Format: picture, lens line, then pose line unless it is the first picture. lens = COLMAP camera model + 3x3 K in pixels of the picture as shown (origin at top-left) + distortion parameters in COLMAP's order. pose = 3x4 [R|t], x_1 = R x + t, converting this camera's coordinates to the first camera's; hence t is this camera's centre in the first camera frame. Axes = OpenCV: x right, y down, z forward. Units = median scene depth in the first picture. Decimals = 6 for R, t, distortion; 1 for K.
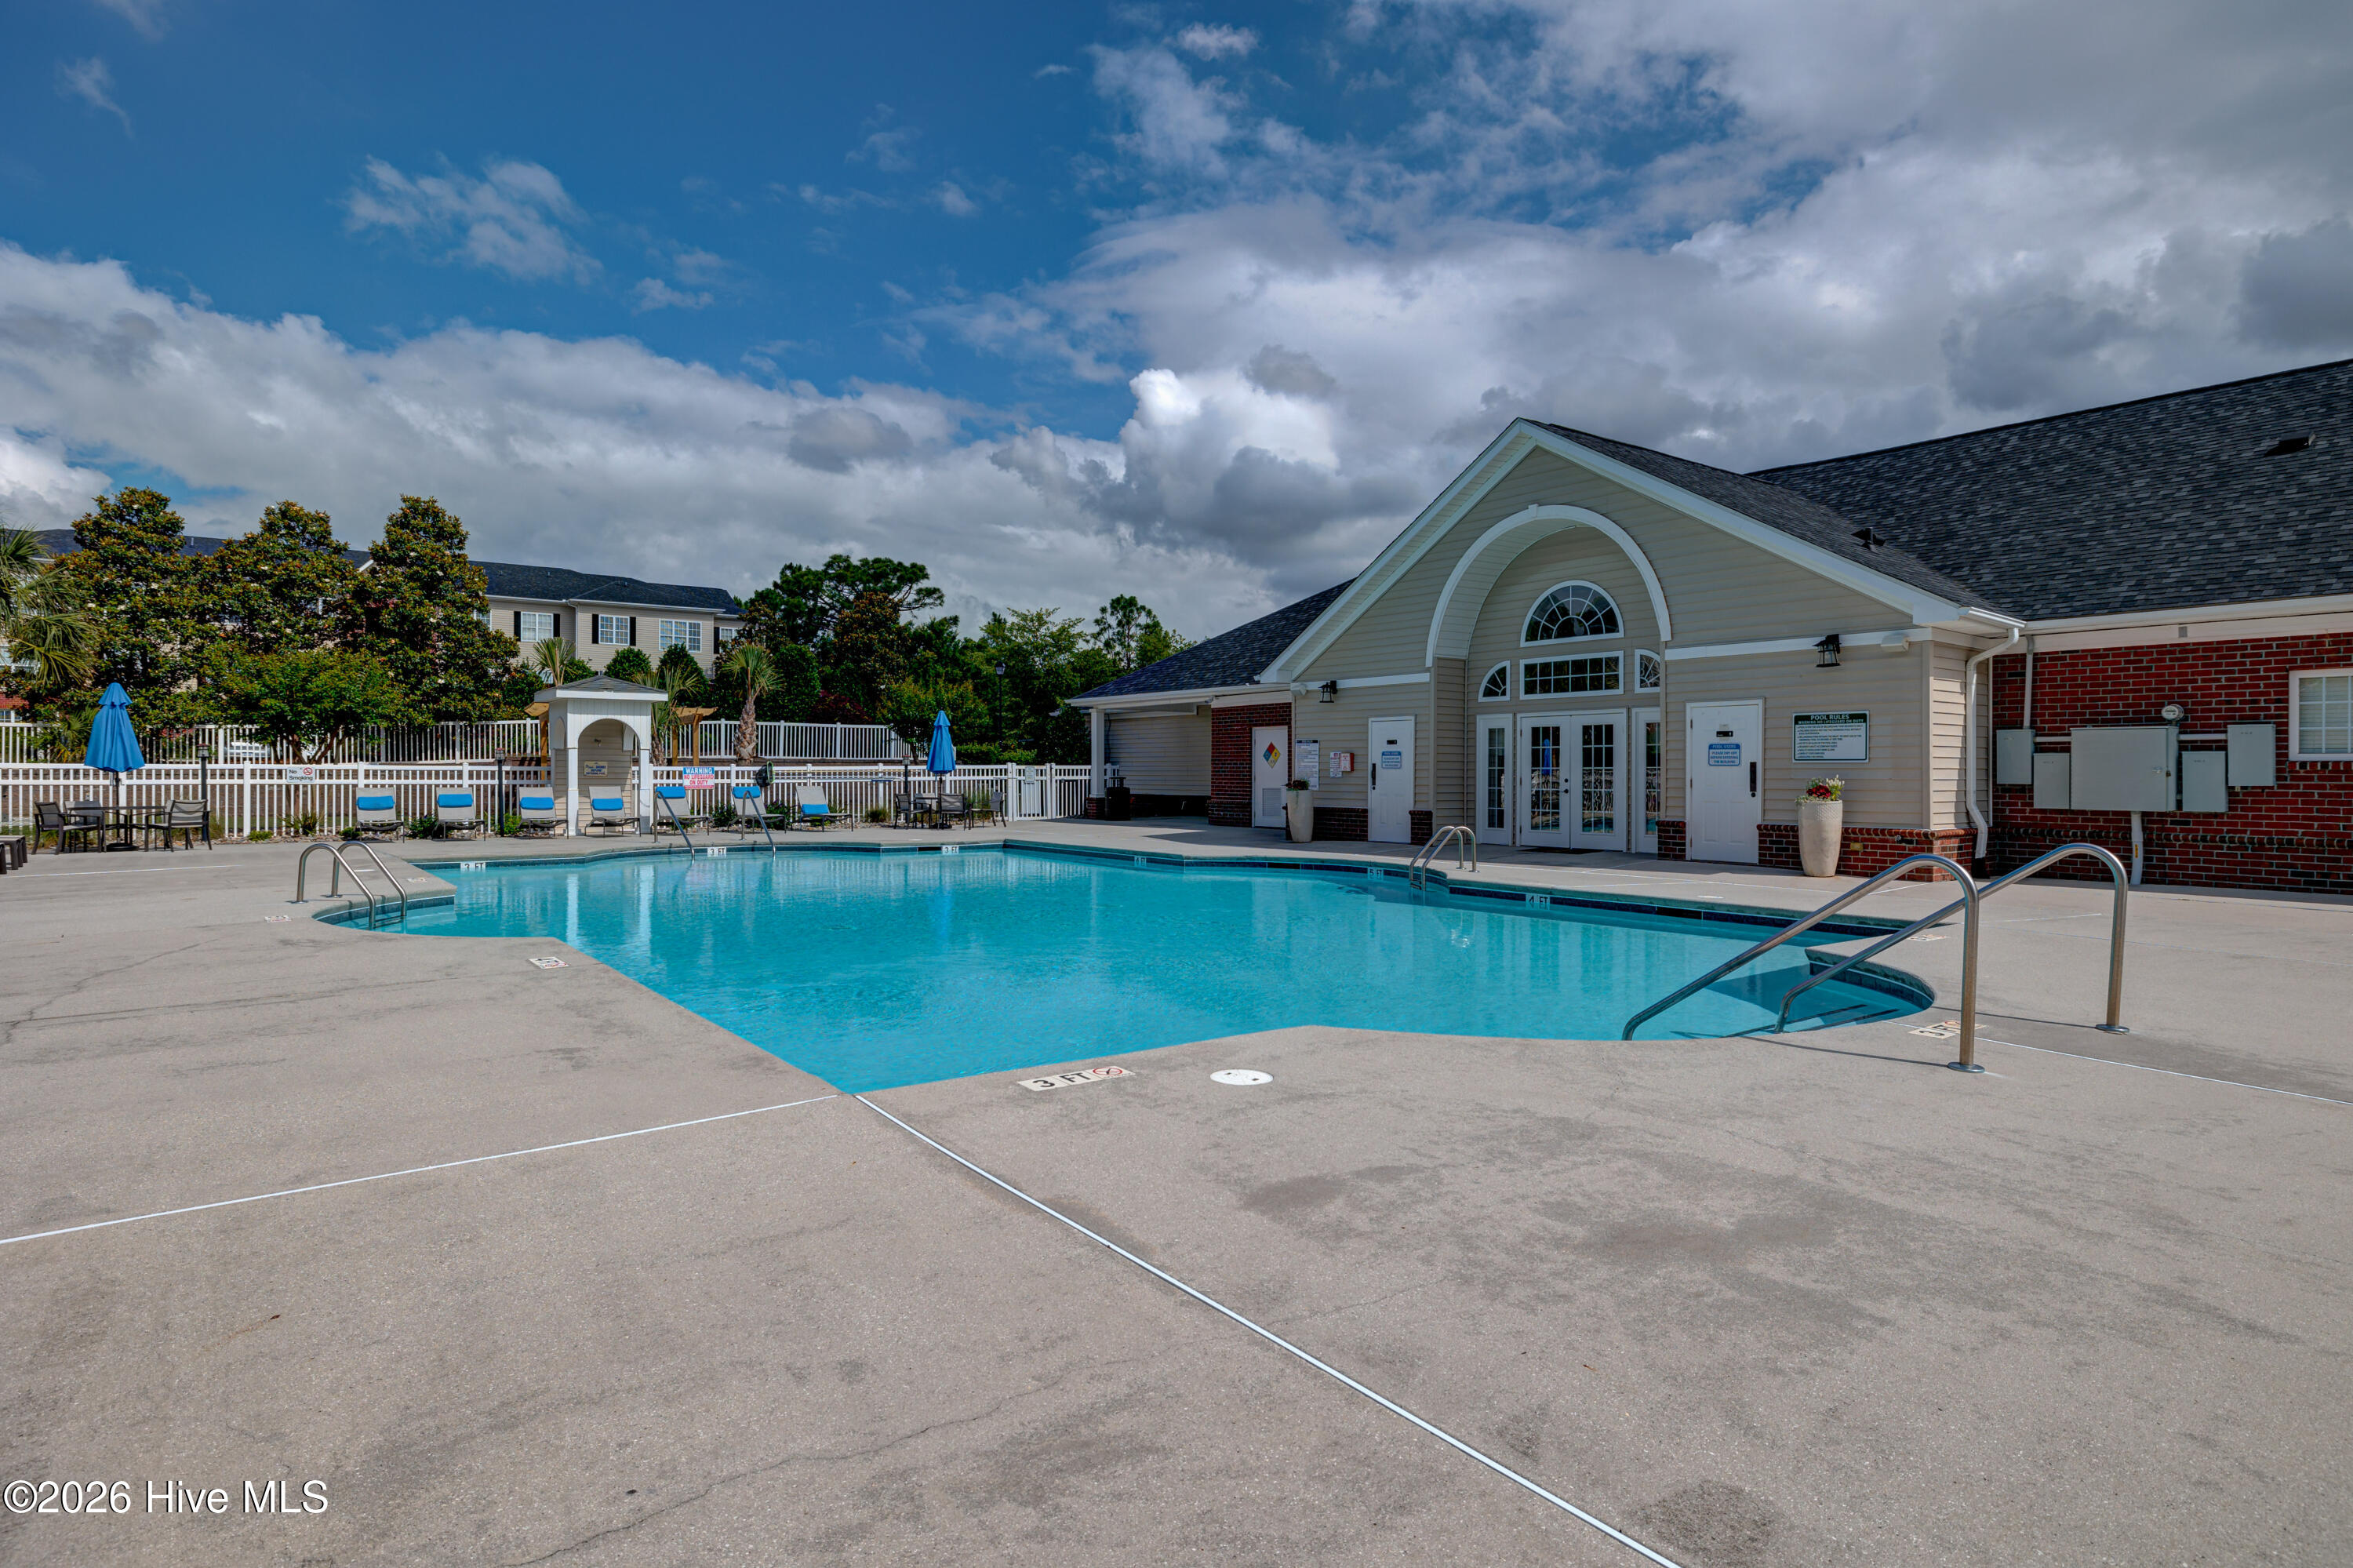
lens RADIAL K [[1334.4, 0, 1176.4], [0, 1334.4, 762.2], [0, 0, 1]] dist [0.029250, 0.001448]
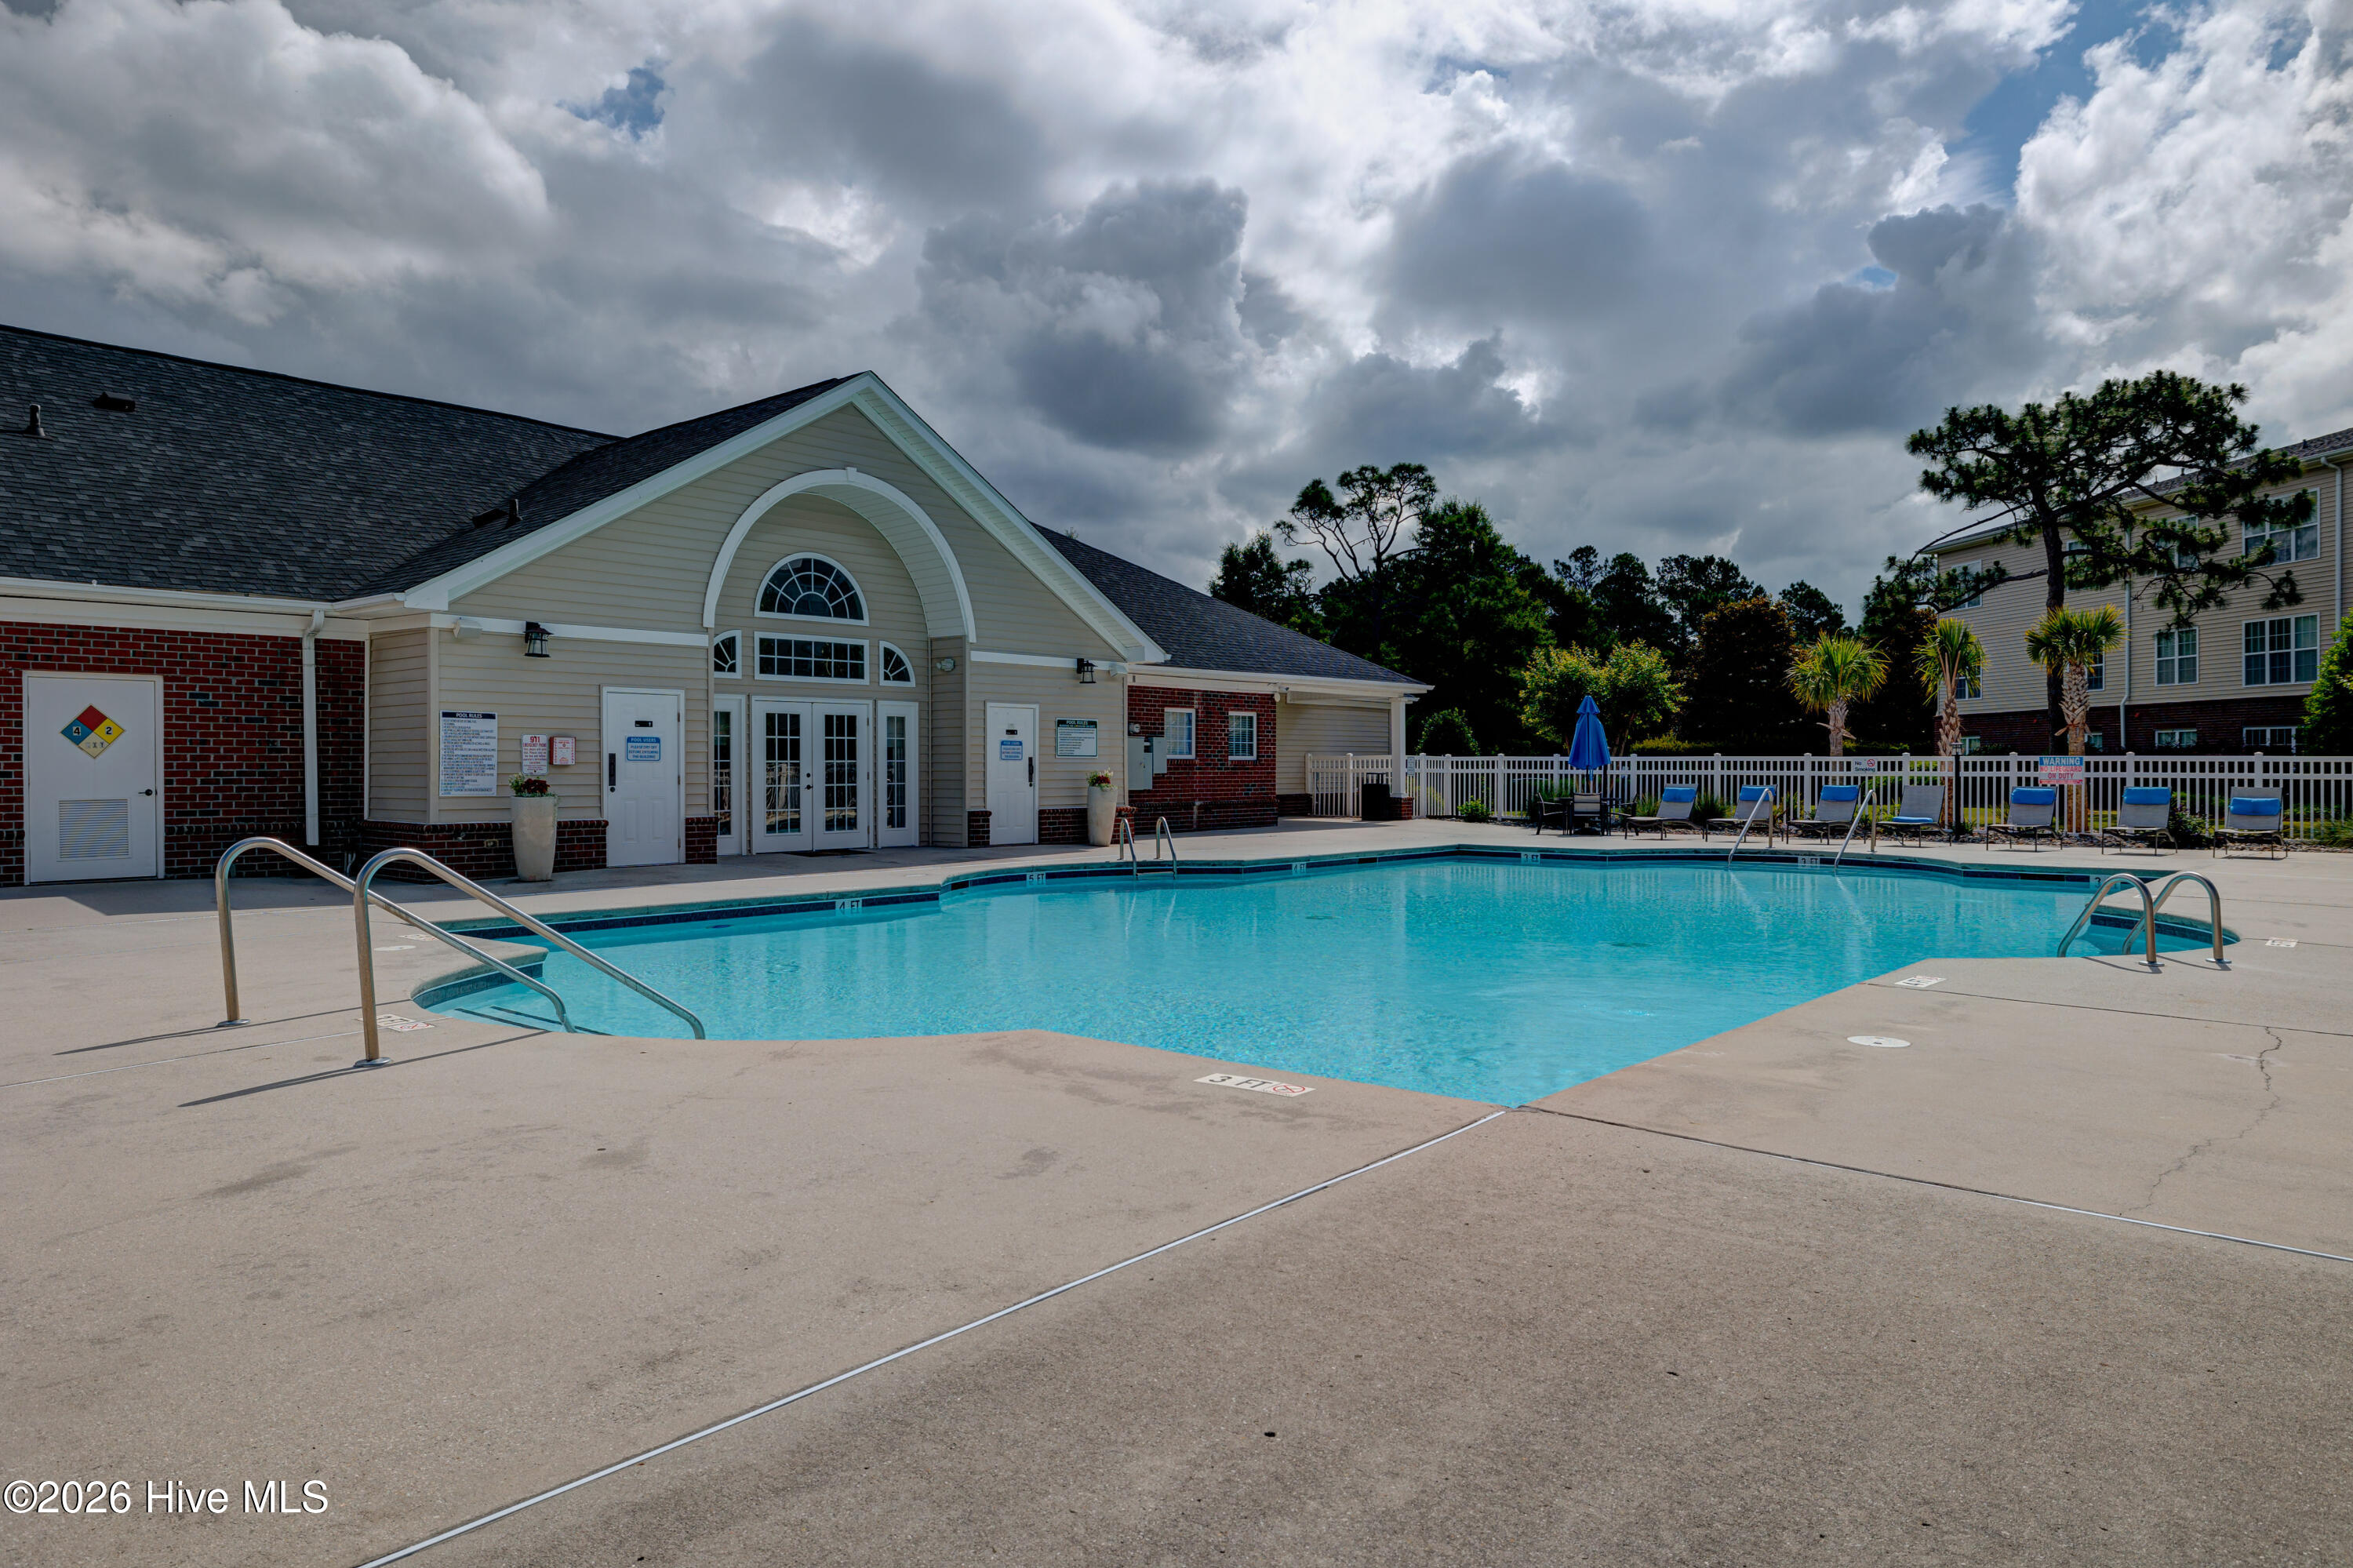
lens RADIAL K [[1467.4, 0, 1181.1], [0, 1467.4, 778.3], [0, 0, 1]] dist [-0.003141, 0.000307]
pose [[-0.213803, -0.007329, 0.976849, -0.729148], [-0.005956, 0.999963, 0.006199, 0.008227], [-0.976859, -0.004493, -0.213838, 0.978997]]
